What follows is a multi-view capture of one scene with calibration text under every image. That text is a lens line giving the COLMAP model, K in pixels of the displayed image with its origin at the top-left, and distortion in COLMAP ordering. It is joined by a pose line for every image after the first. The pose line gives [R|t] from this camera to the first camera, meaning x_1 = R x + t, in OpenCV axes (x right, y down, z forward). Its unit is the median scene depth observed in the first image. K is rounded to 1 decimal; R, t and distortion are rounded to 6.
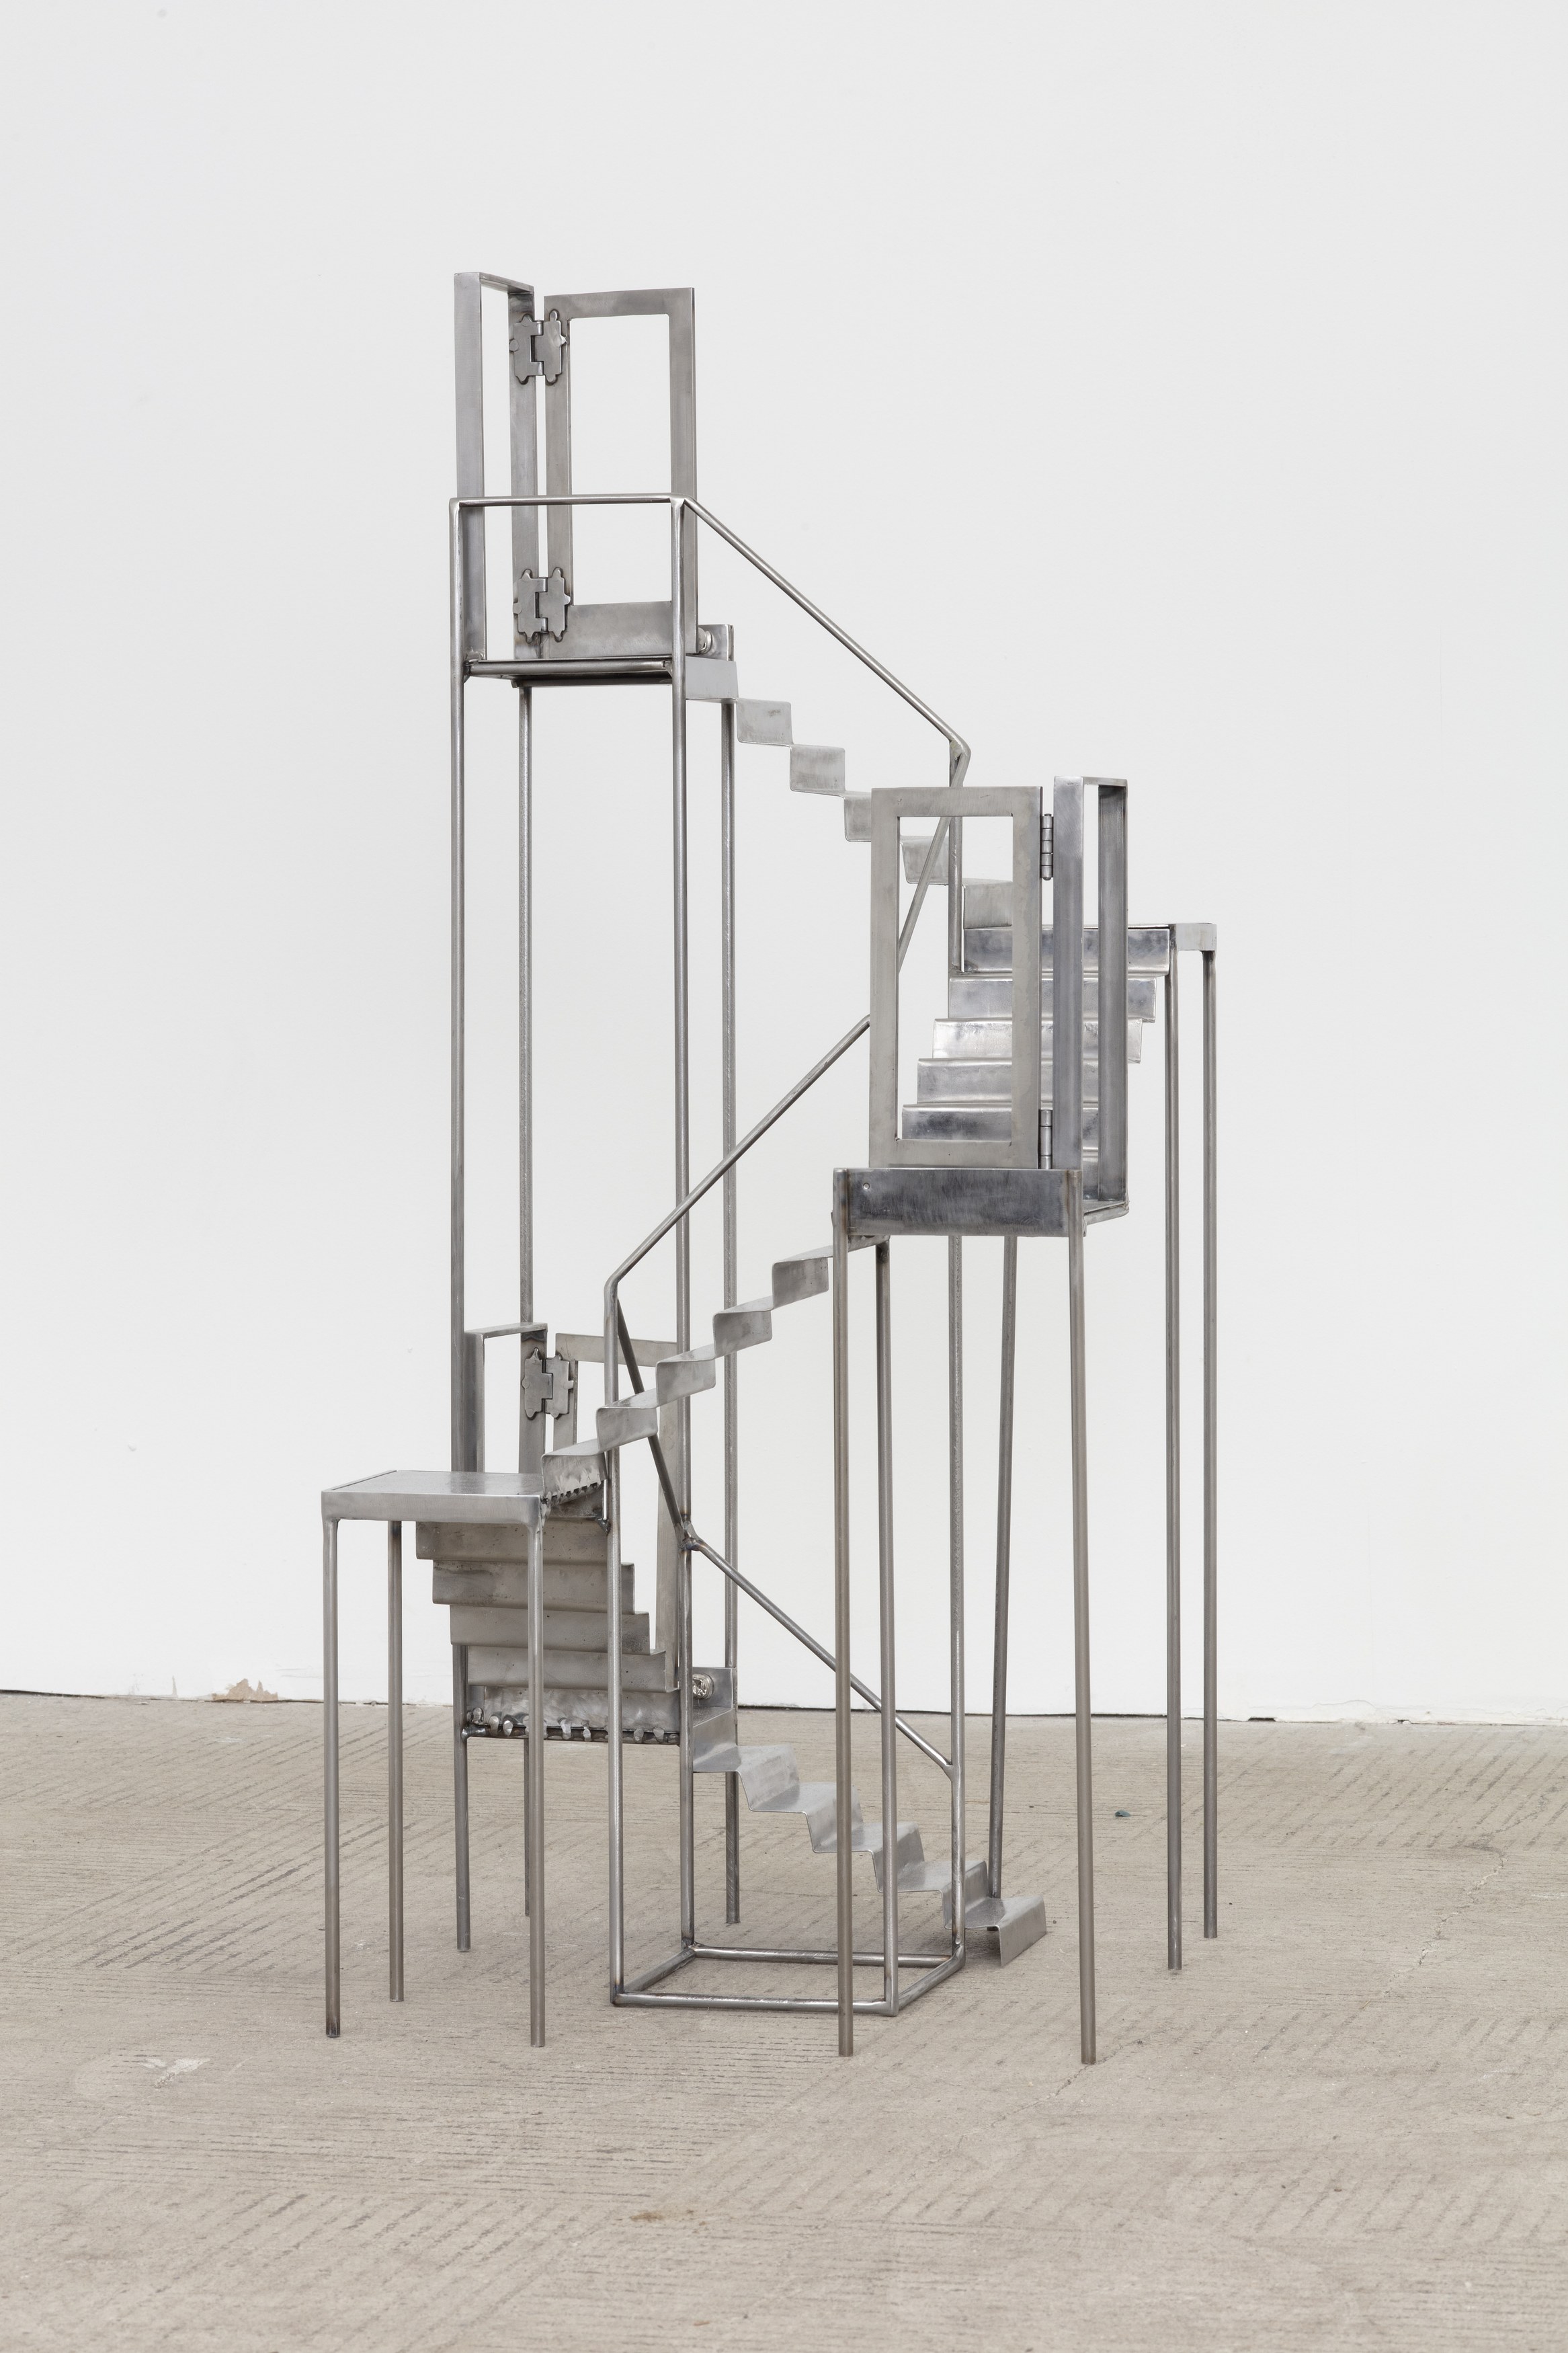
lens RADIAL K [[6566.5, 0, 784.0], [0, 6566.5, 1176.7], [0, 0, 1]] dist [0.037660, 0.000000]
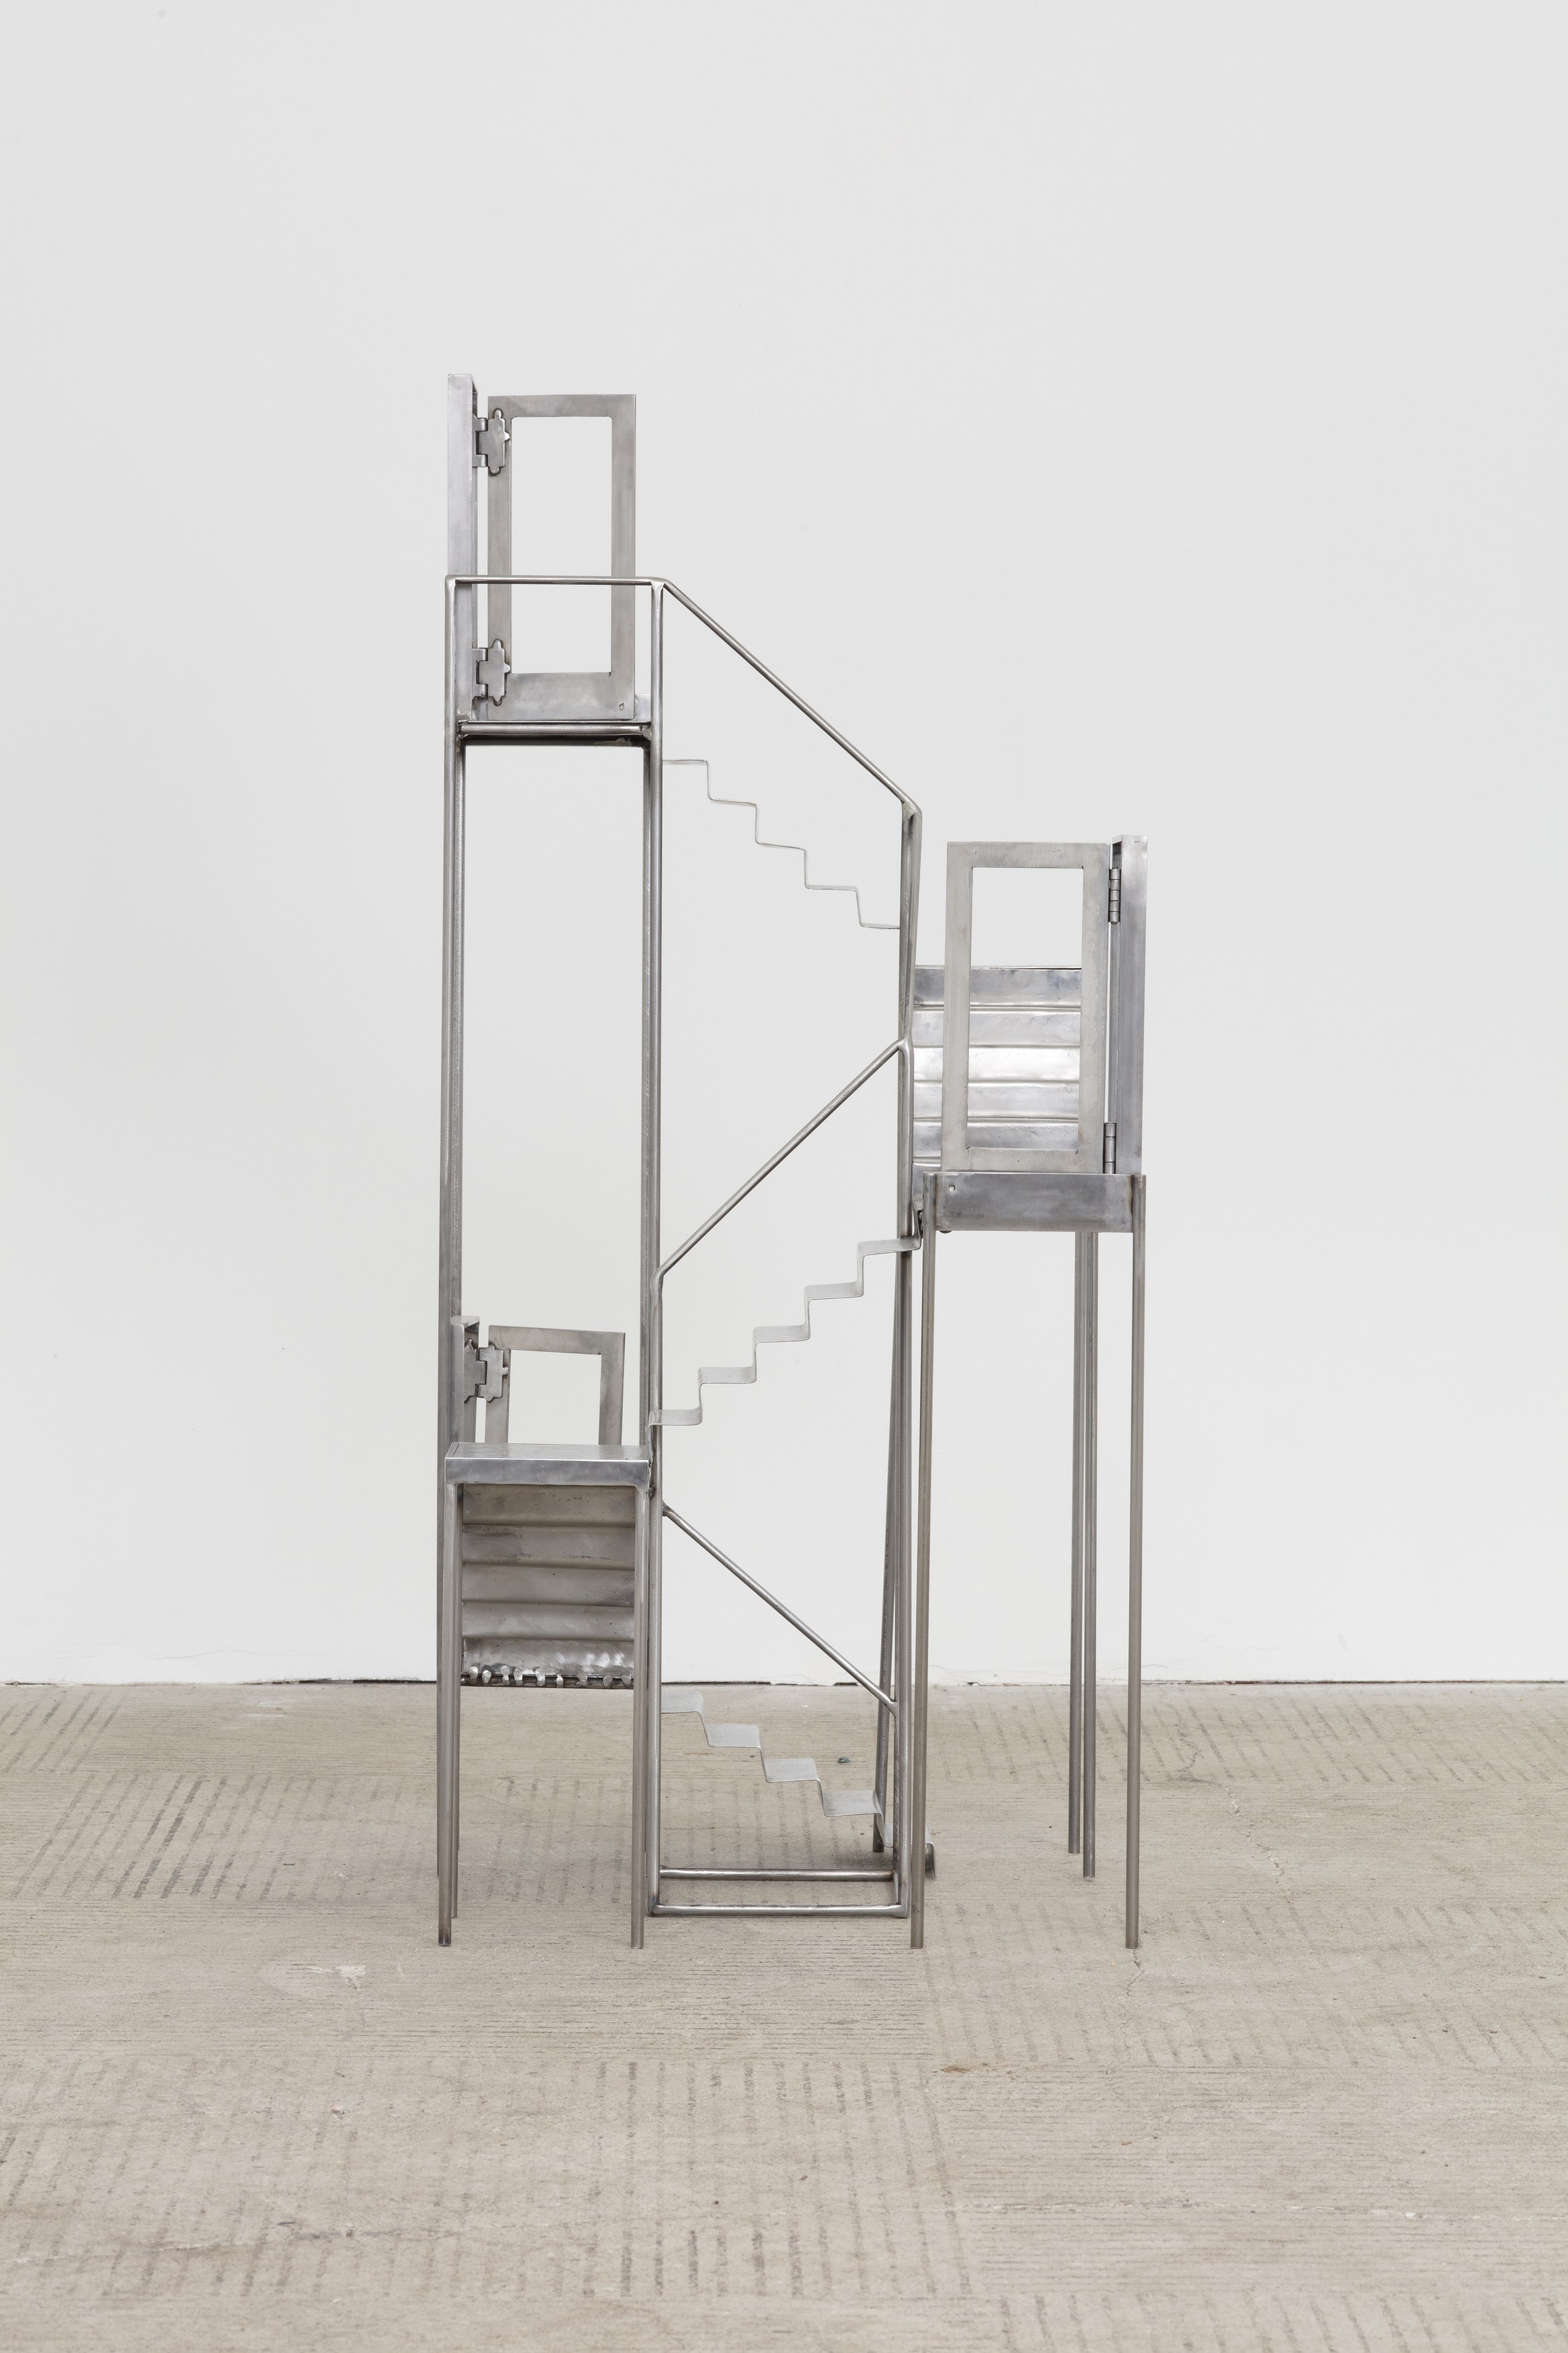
lens RADIAL K [[6566.5, 0, 782.4], [0, 6566.5, 1165.5], [0, 0, 1]] dist [0.037660, 0.000000]
pose [[0.964398, 0.007052, 0.264360, -0.289300], [-0.003719, 0.999907, -0.013105, 0.011454], [-0.264428, 0.011655, 0.964335, -0.090747]]
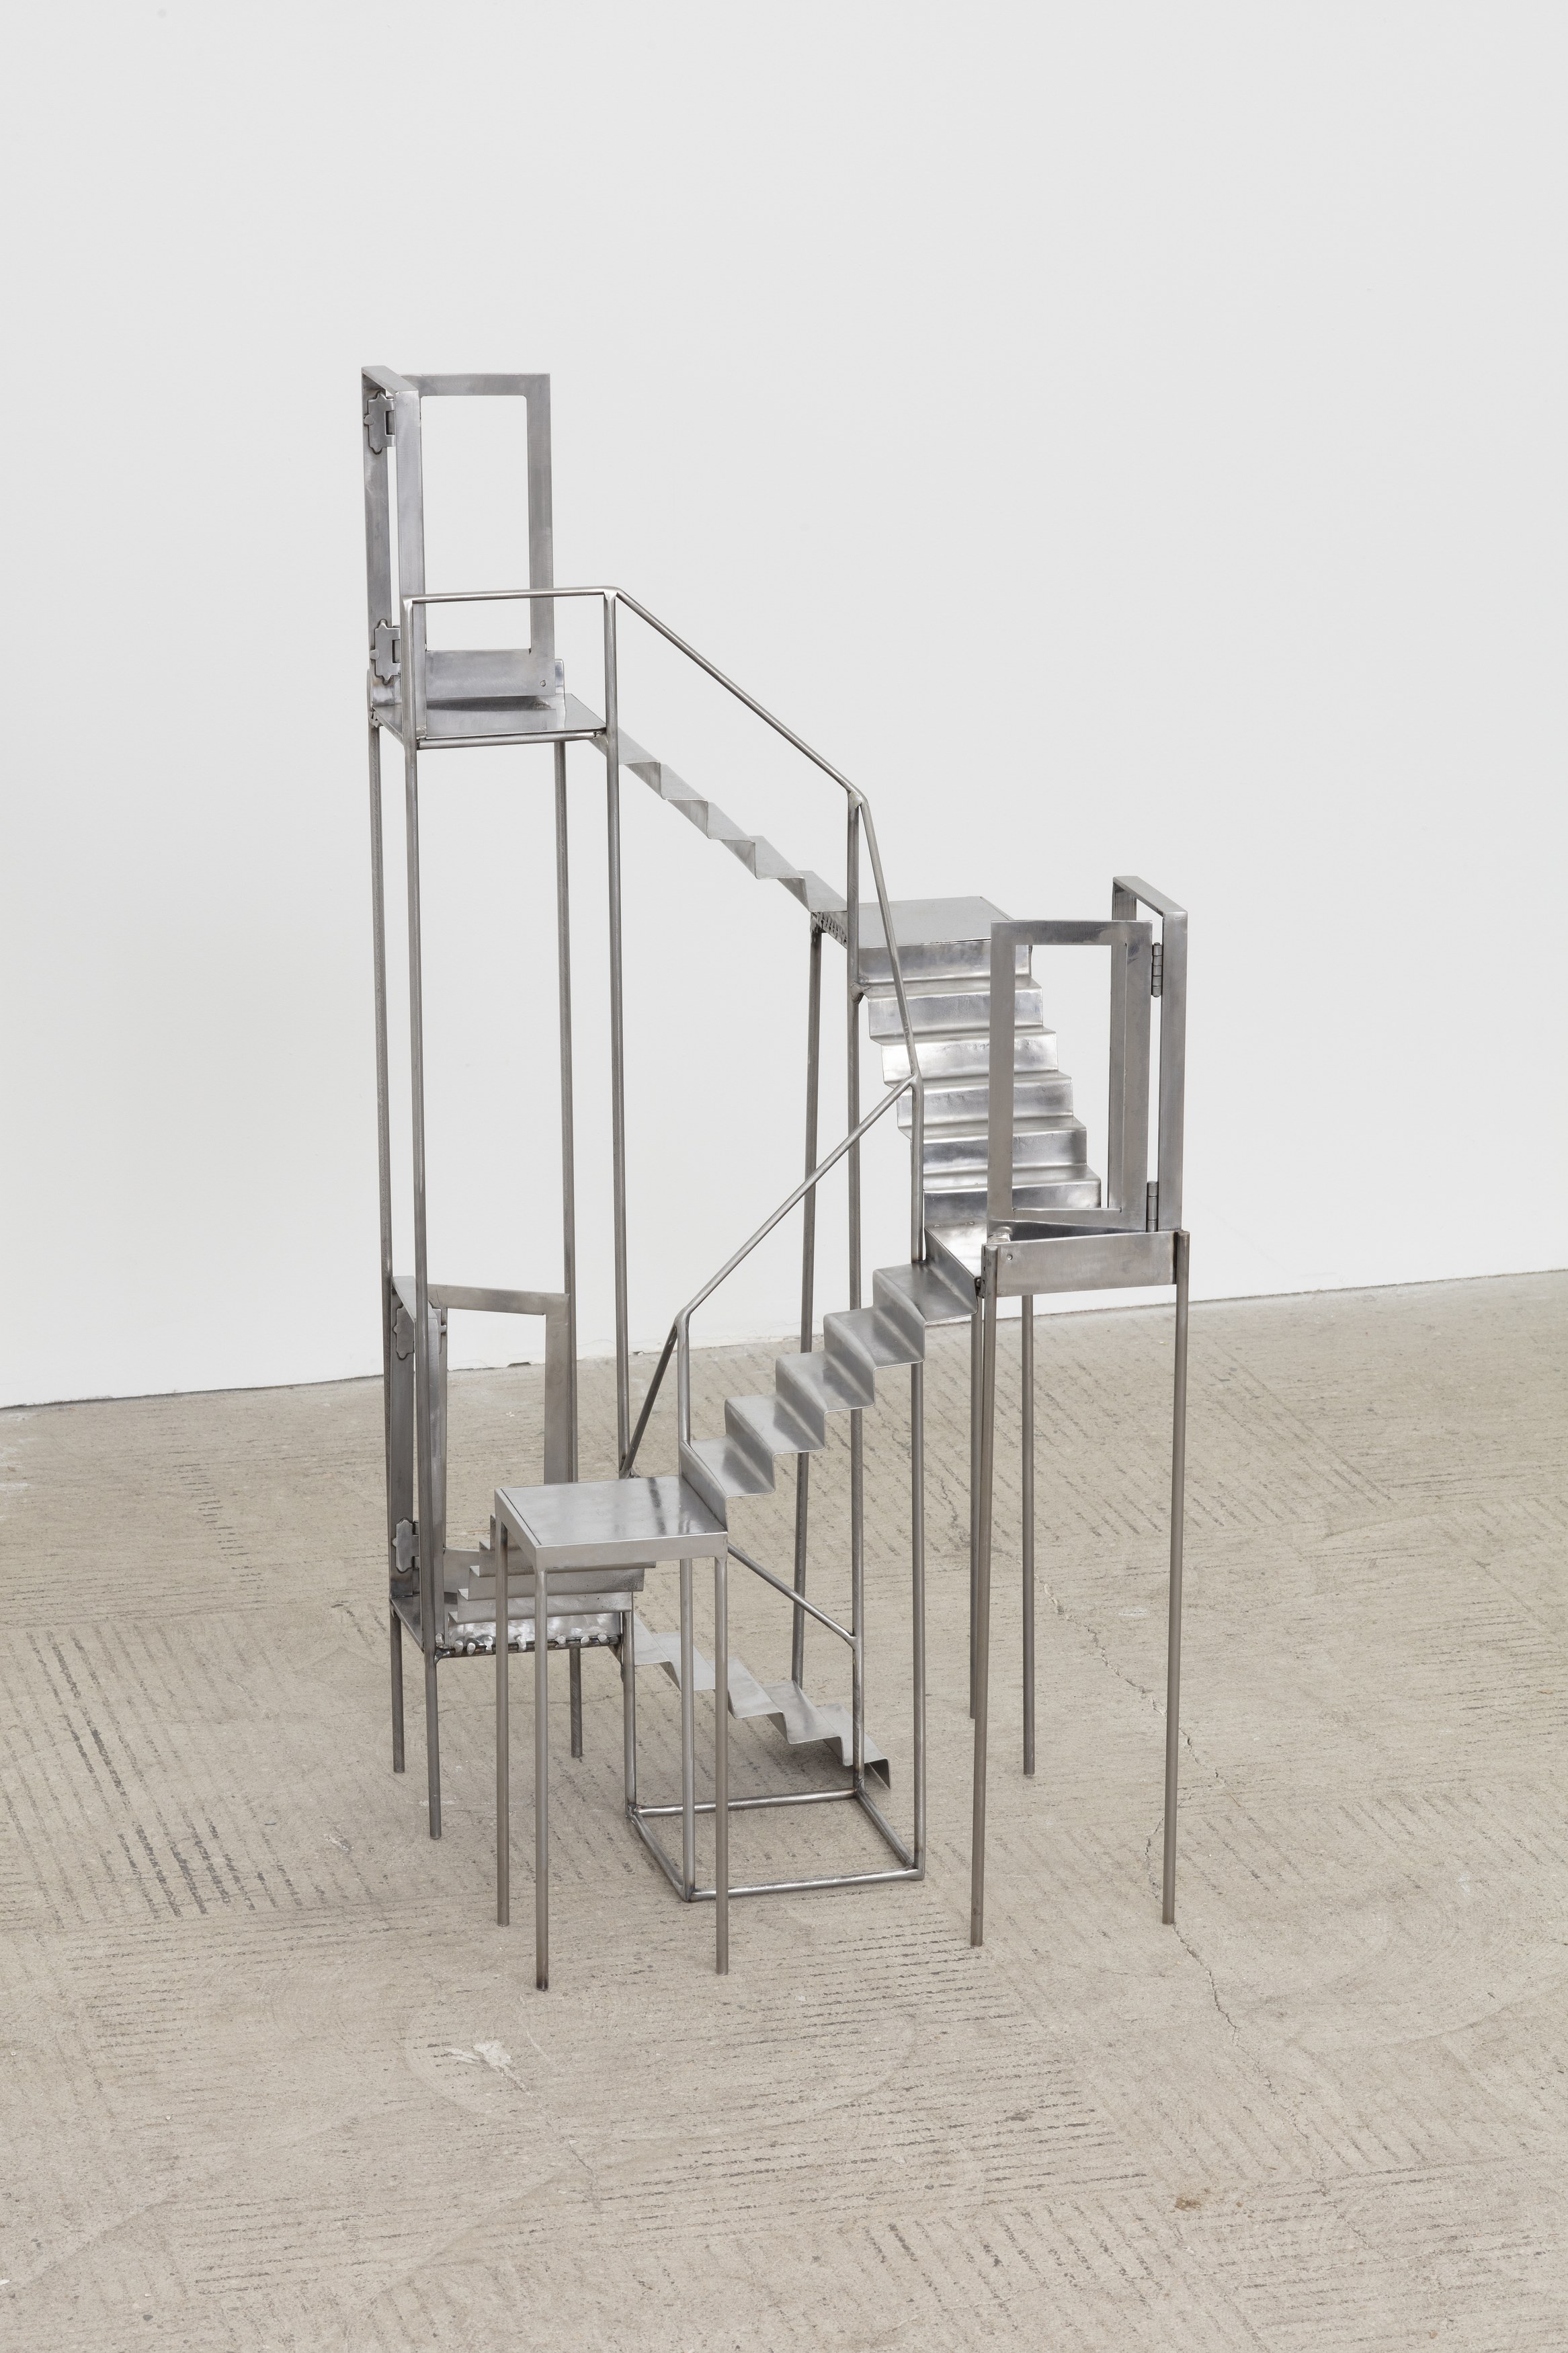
lens RADIAL K [[6566.5, 0, 782.5], [0, 6566.5, 1129.9], [0, 0, 1]] dist [0.037660, 0.000000]
pose [[0.871735, -0.119334, 0.475223, -0.531566], [0.017960, 0.977019, 0.212396, -0.249028], [-0.489648, -0.176618, 0.853845, 0.004803]]
